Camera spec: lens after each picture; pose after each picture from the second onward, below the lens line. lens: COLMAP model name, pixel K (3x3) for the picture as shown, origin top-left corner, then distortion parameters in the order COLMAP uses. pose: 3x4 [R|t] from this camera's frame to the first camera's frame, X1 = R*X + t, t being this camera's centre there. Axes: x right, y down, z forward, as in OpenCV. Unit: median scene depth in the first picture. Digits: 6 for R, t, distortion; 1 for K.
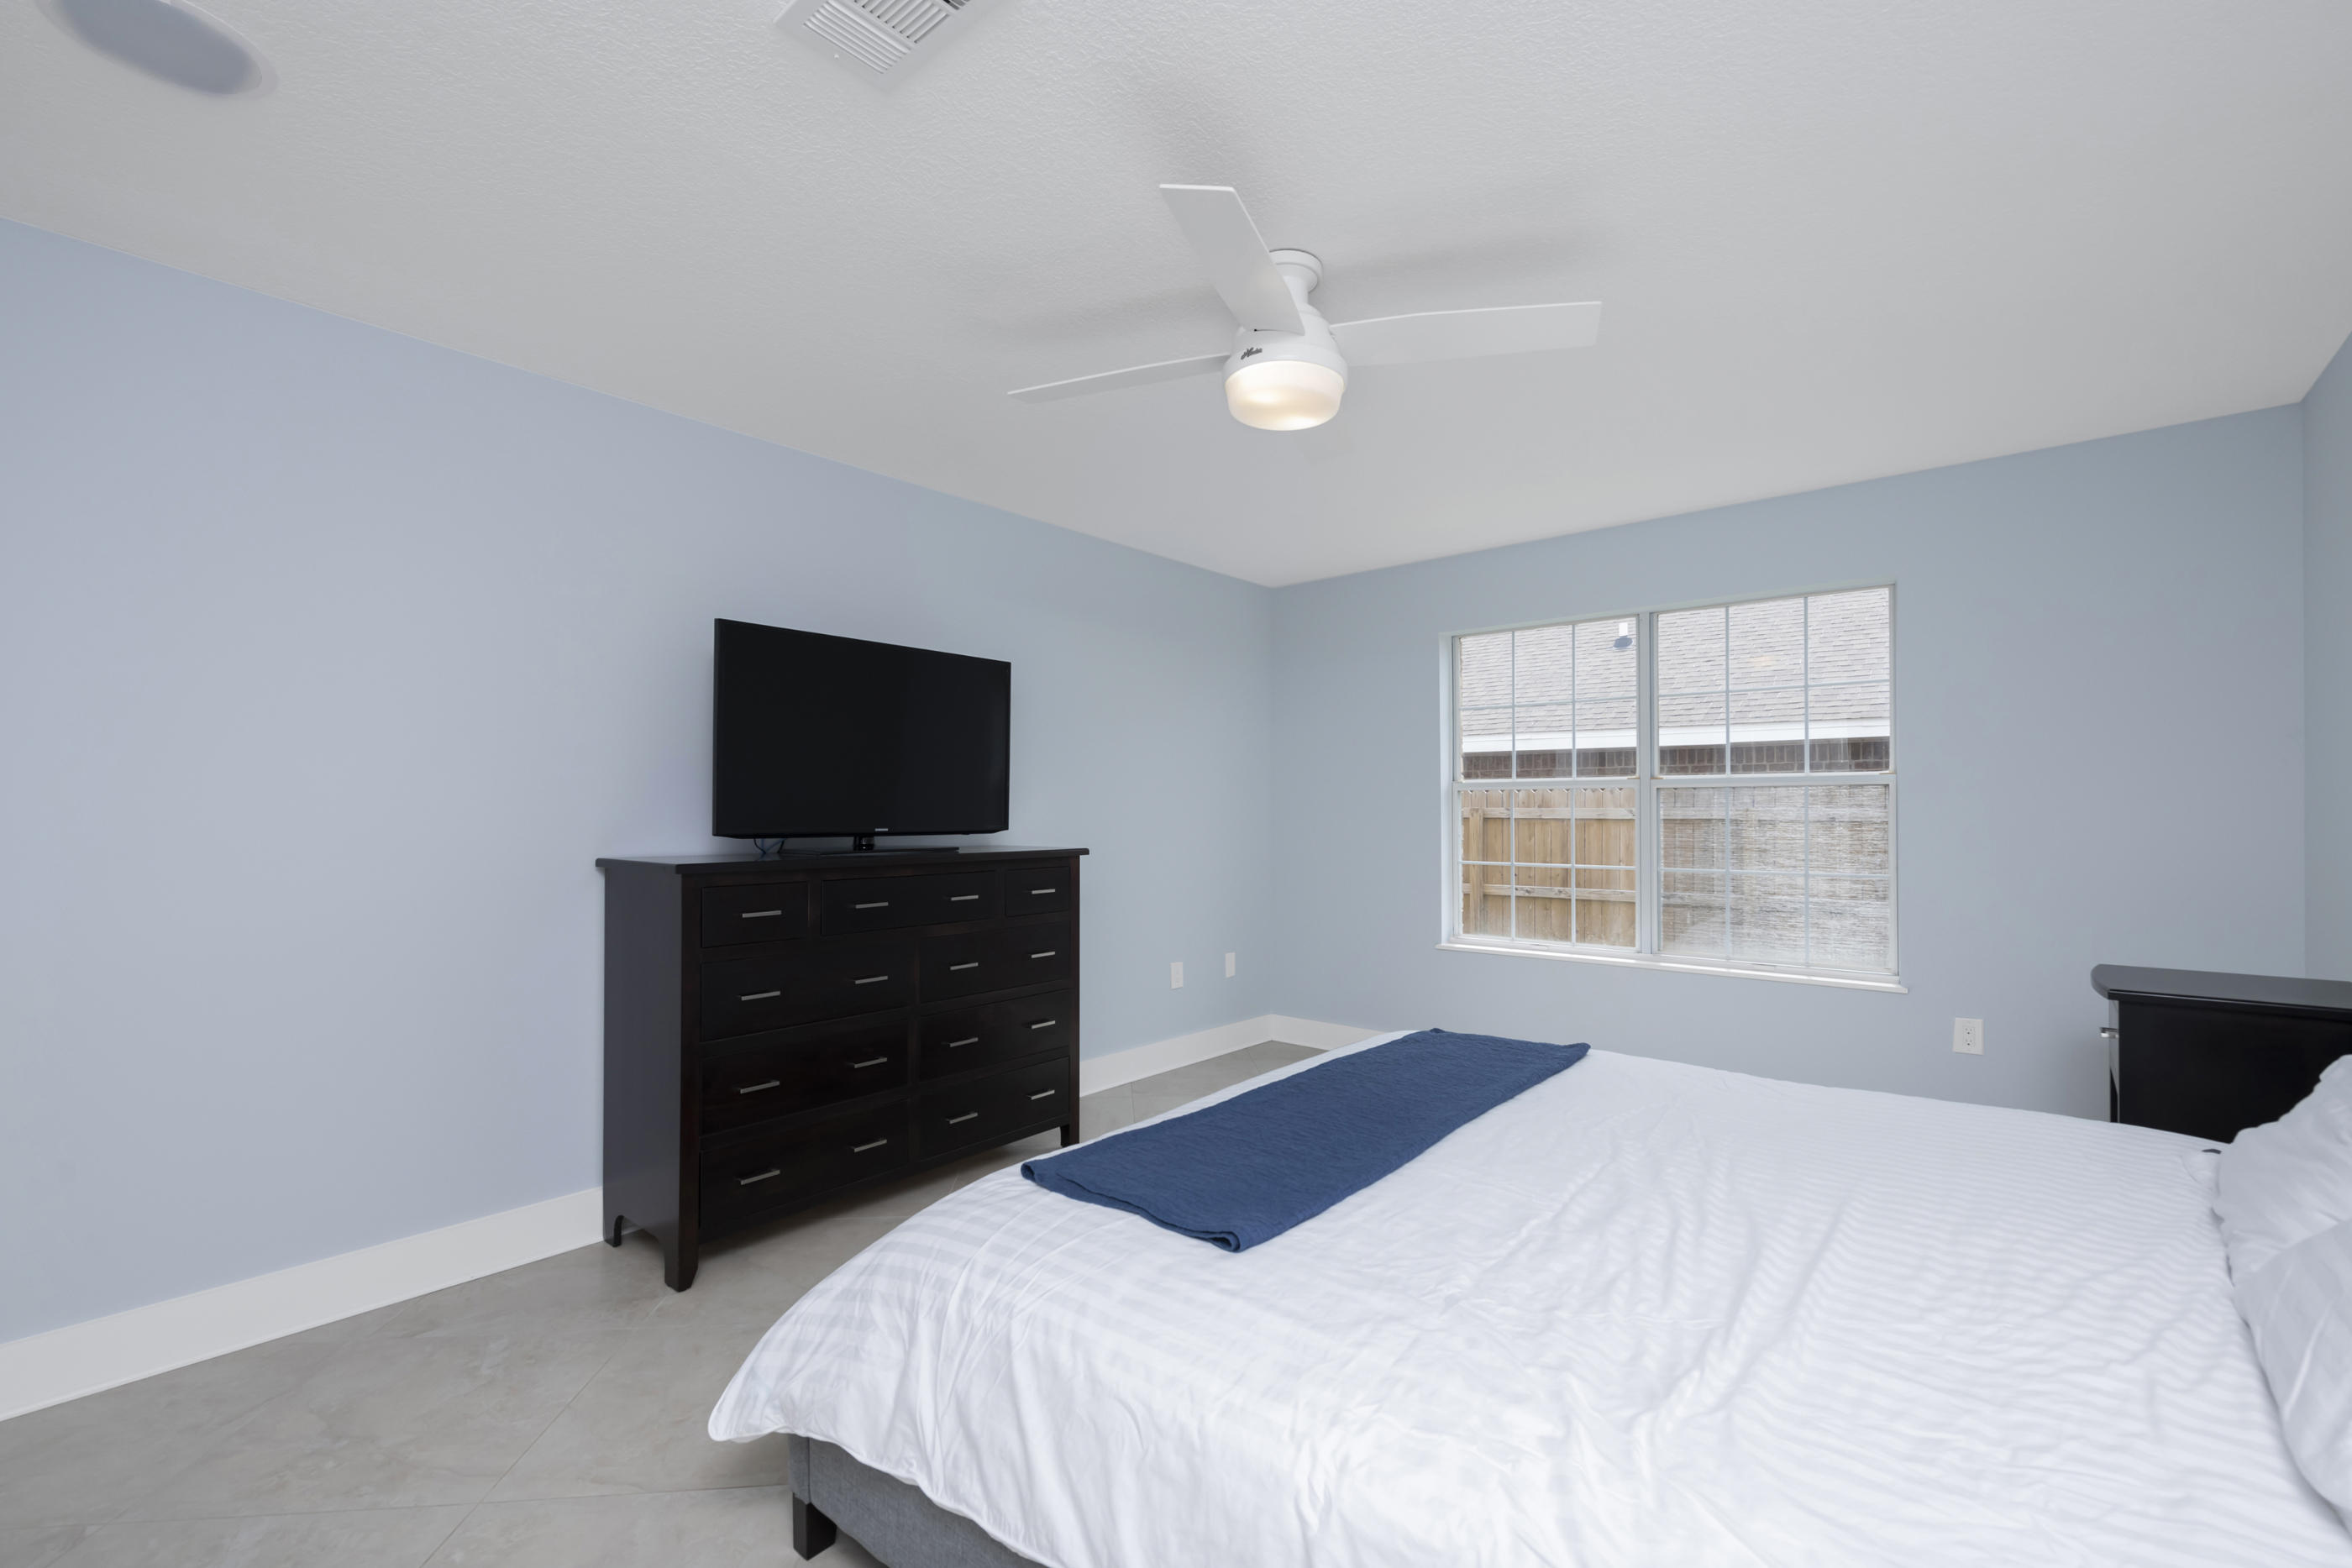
lens RADIAL K [[988.2, 0, 1192.3], [0, 988.2, 798.3], [0, 0, 1]] dist [0.005268, -0.003049]
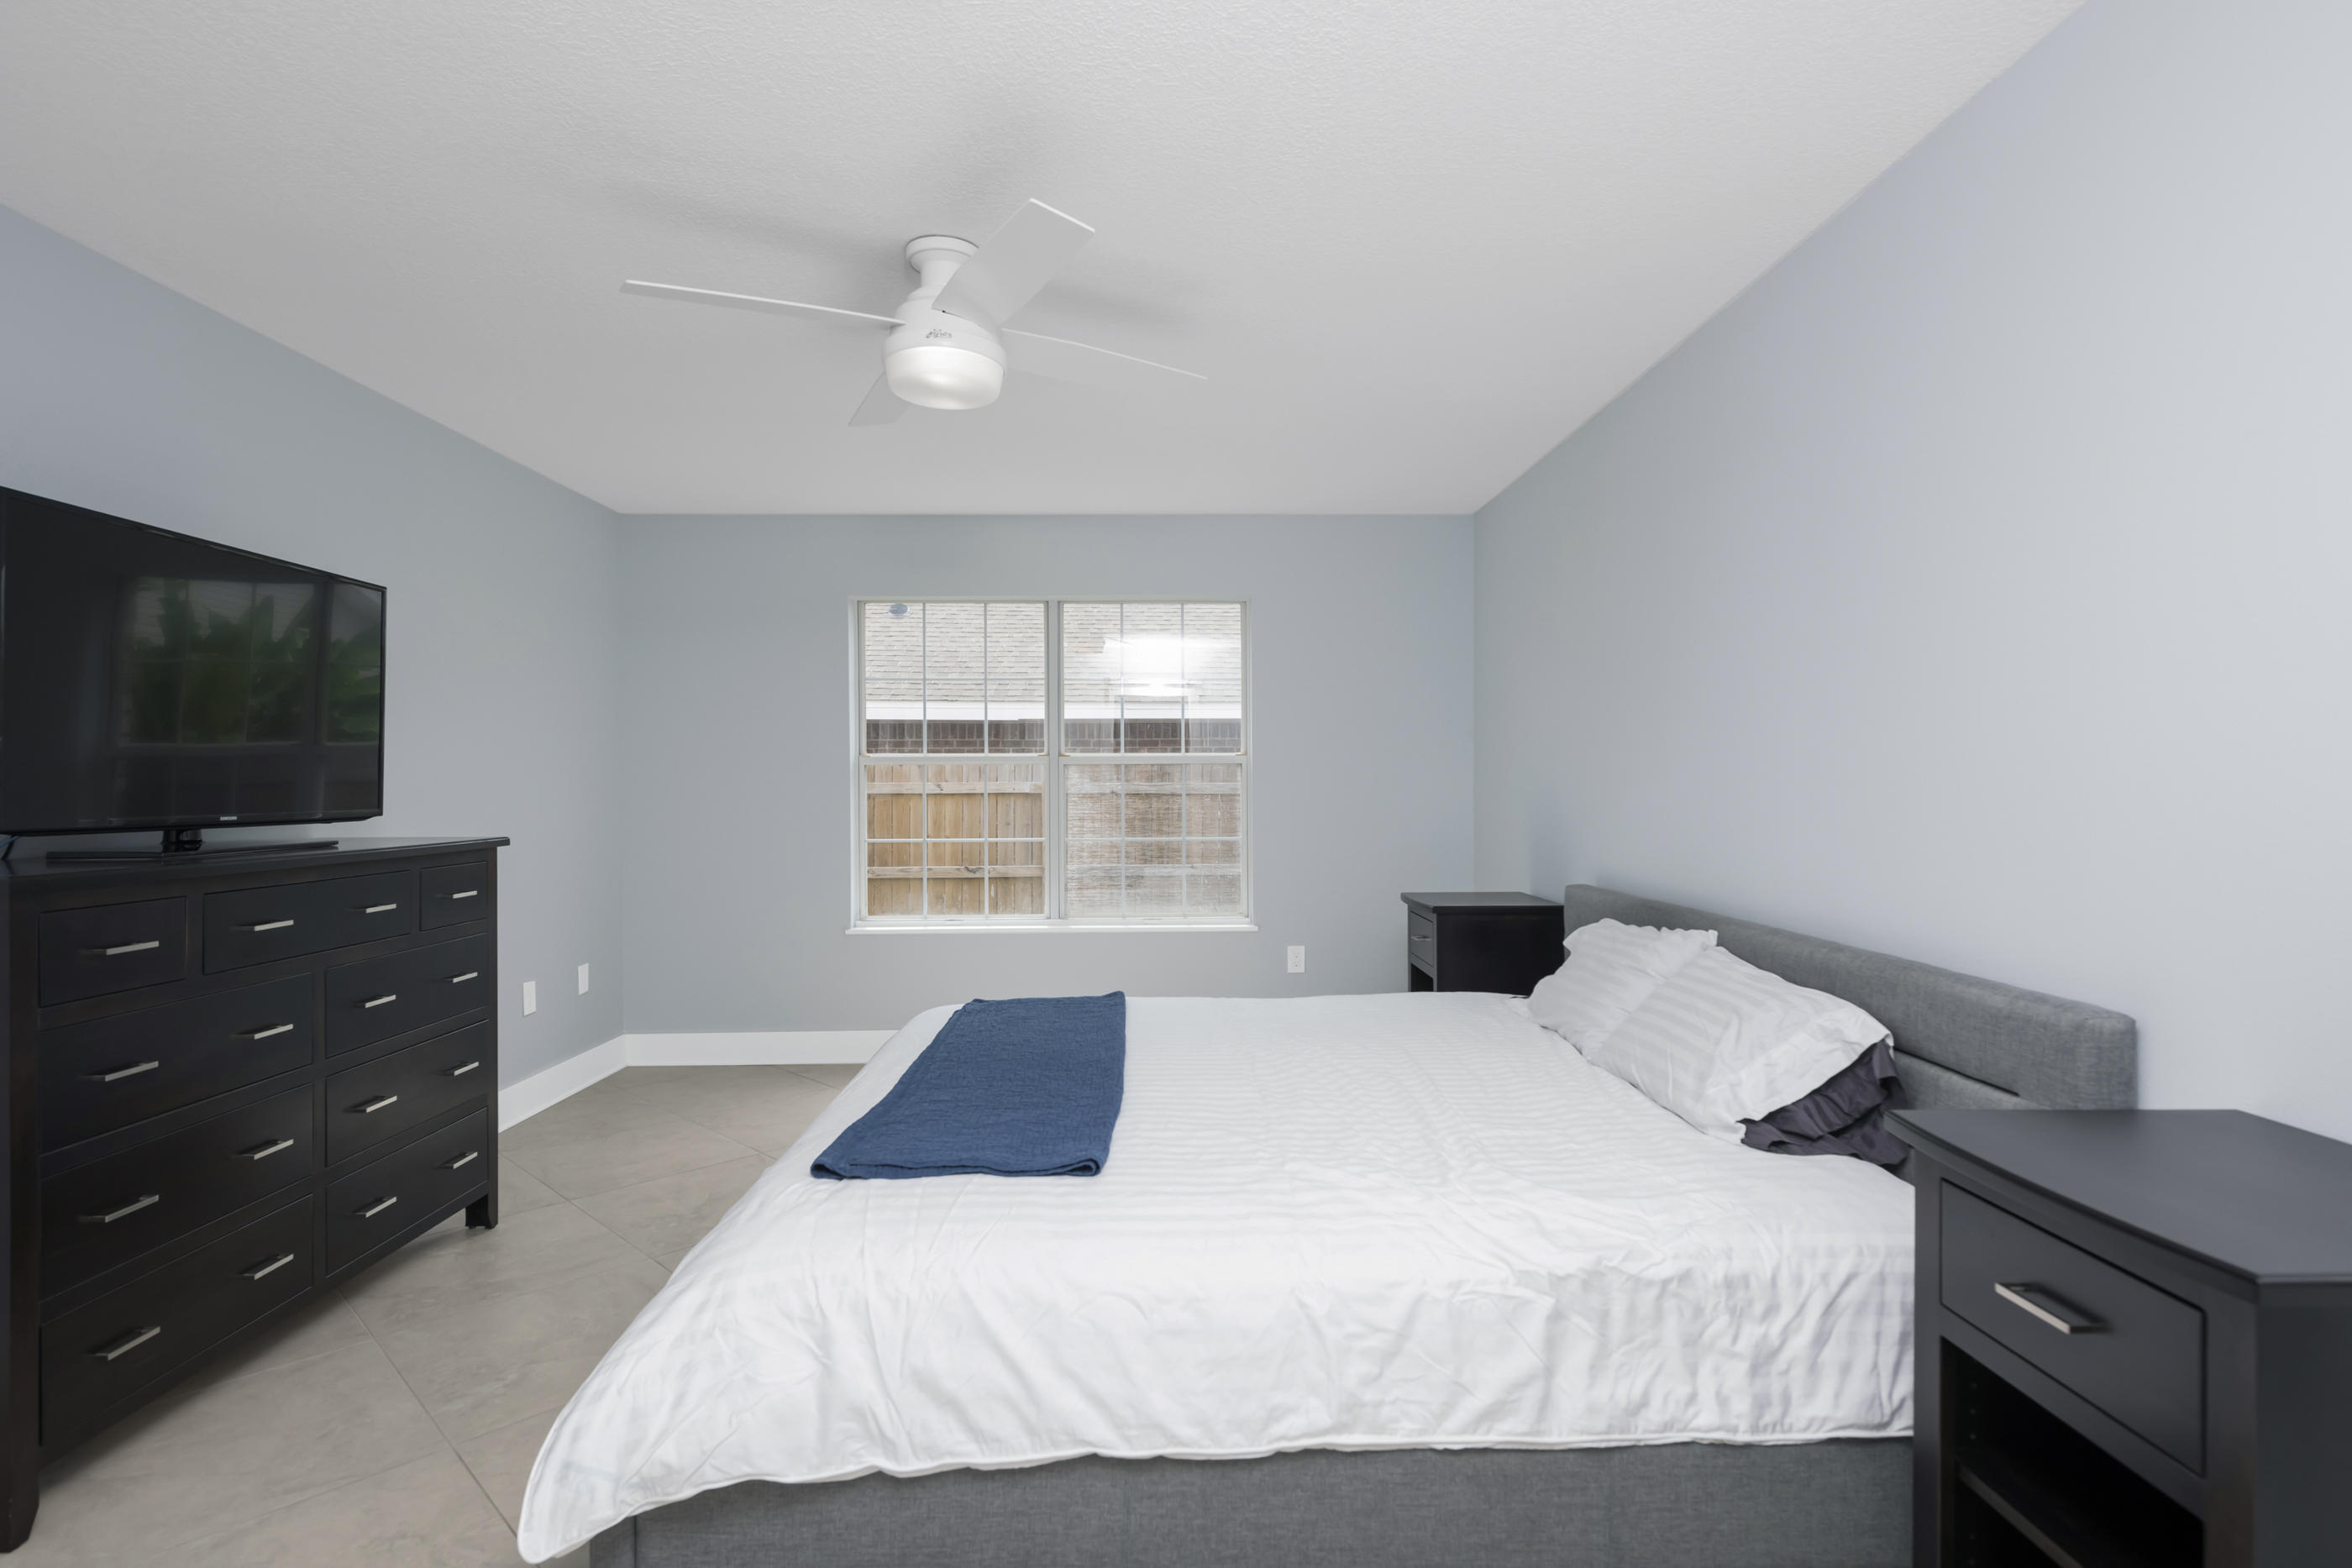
lens RADIAL K [[1146.1, 0, 1159.7], [0, 1146.1, 769.9], [0, 0, 1]] dist [0.002219, -0.000287]
pose [[0.773096, 0.000821, 0.634288, -0.277255], [-0.000199, 0.999999, -0.001051, -0.001260], [-0.634289, 0.000686, 0.773096, -0.022624]]
